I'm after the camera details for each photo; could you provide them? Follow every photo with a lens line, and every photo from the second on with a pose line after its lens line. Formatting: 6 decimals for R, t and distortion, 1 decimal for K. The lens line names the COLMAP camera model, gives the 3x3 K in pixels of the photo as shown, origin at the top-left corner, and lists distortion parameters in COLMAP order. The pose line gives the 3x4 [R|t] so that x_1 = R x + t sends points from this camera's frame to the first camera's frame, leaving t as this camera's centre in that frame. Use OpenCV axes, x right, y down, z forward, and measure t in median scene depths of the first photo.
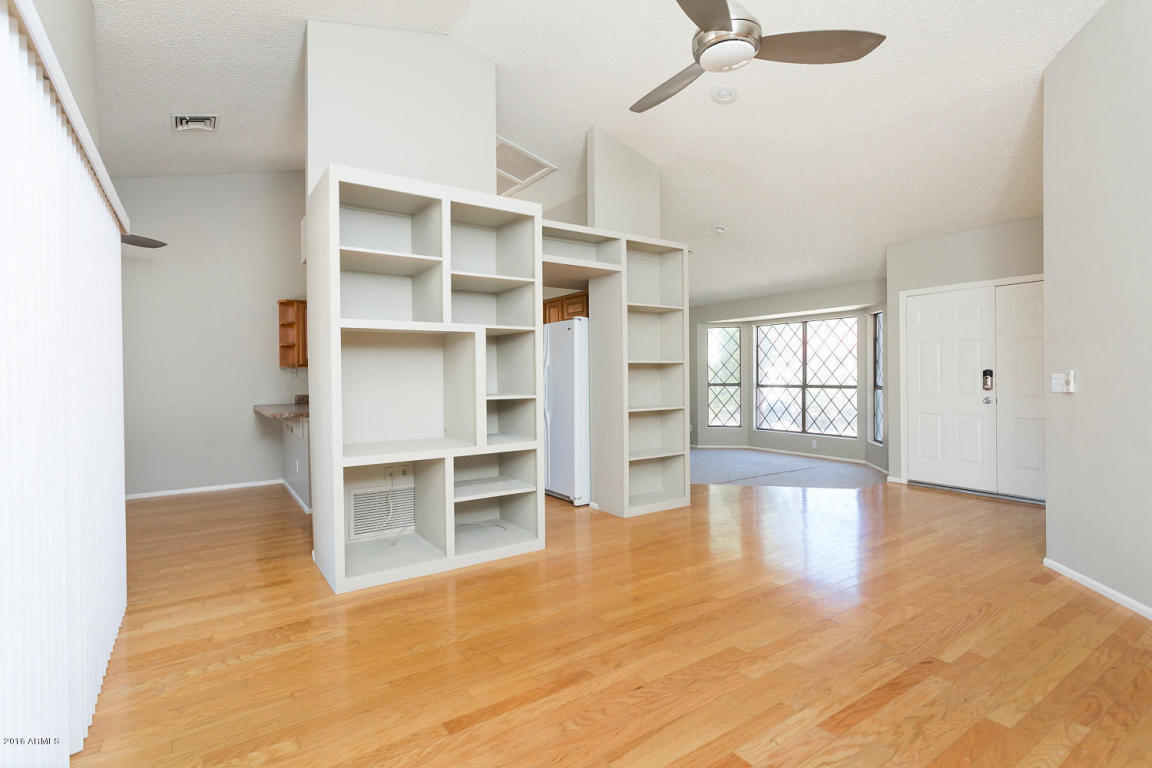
lens RADIAL K [[549.3, 0, 574.1], [0, 549.3, 383.6], [0, 0, 1]] dist [0.005080, 0.000878]
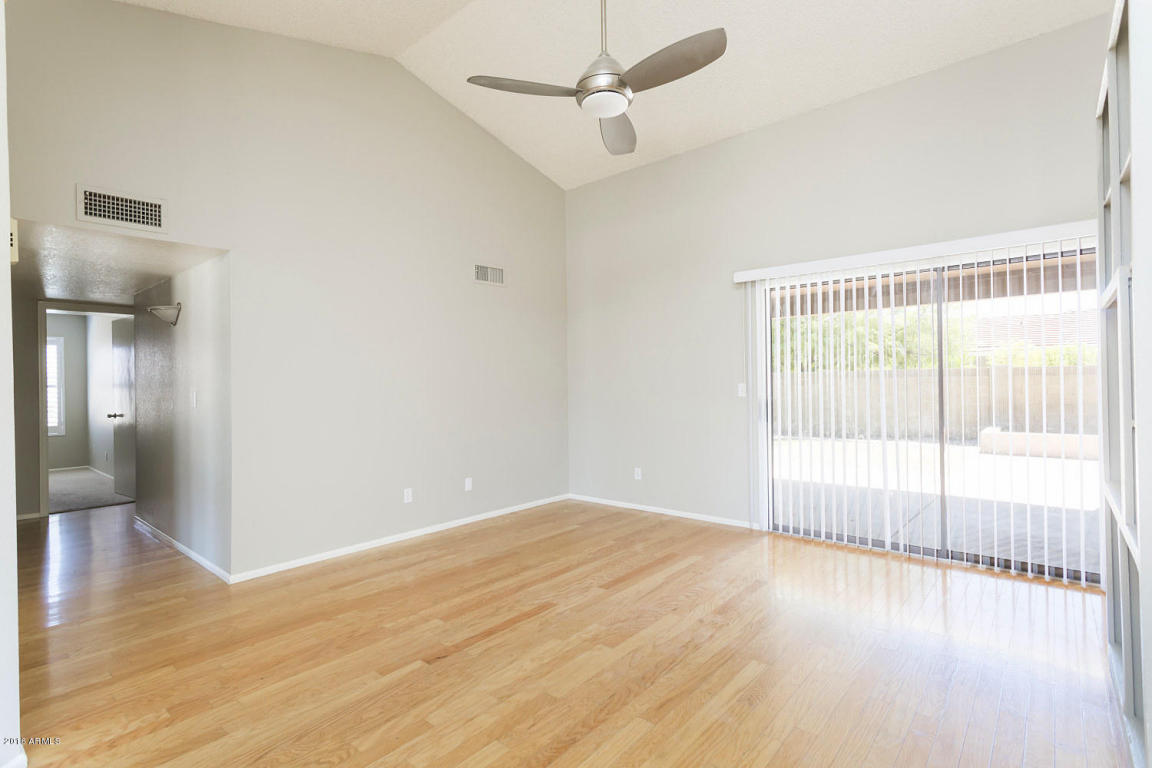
lens RADIAL K [[549.3, 0, 571.3], [0, 549.3, 382.6], [0, 0, 1]] dist [0.005080, 0.000878]
pose [[-0.966945, 0.026187, -0.253636, 0.641361], [0.022981, 0.999614, 0.015598, -0.040561], [0.253947, 0.009254, -0.967174, 2.063848]]
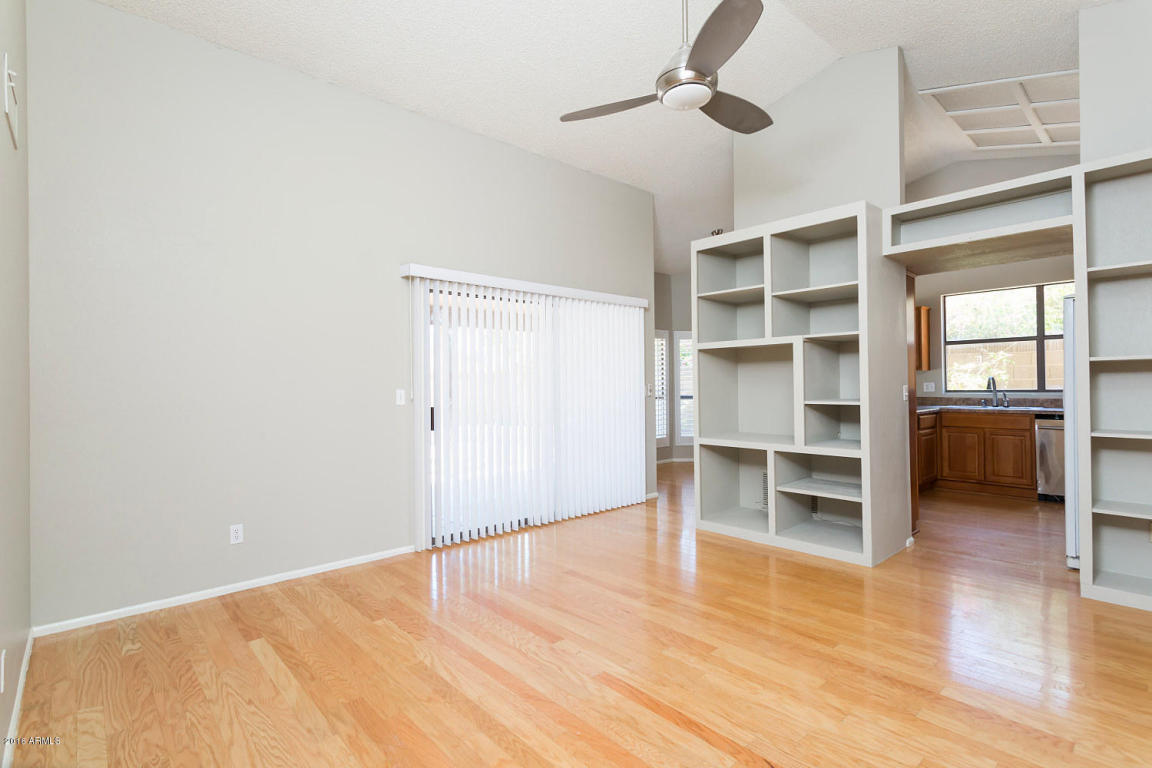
lens RADIAL K [[549.3, 0, 567.6], [0, 549.3, 386.4], [0, 0, 1]] dist [0.005080, 0.000878]
pose [[0.127740, 0.009827, -0.991759, 1.328576], [-0.002381, 0.999951, 0.009601, -0.022618], [0.991805, 0.001135, 0.127757, 0.614513]]
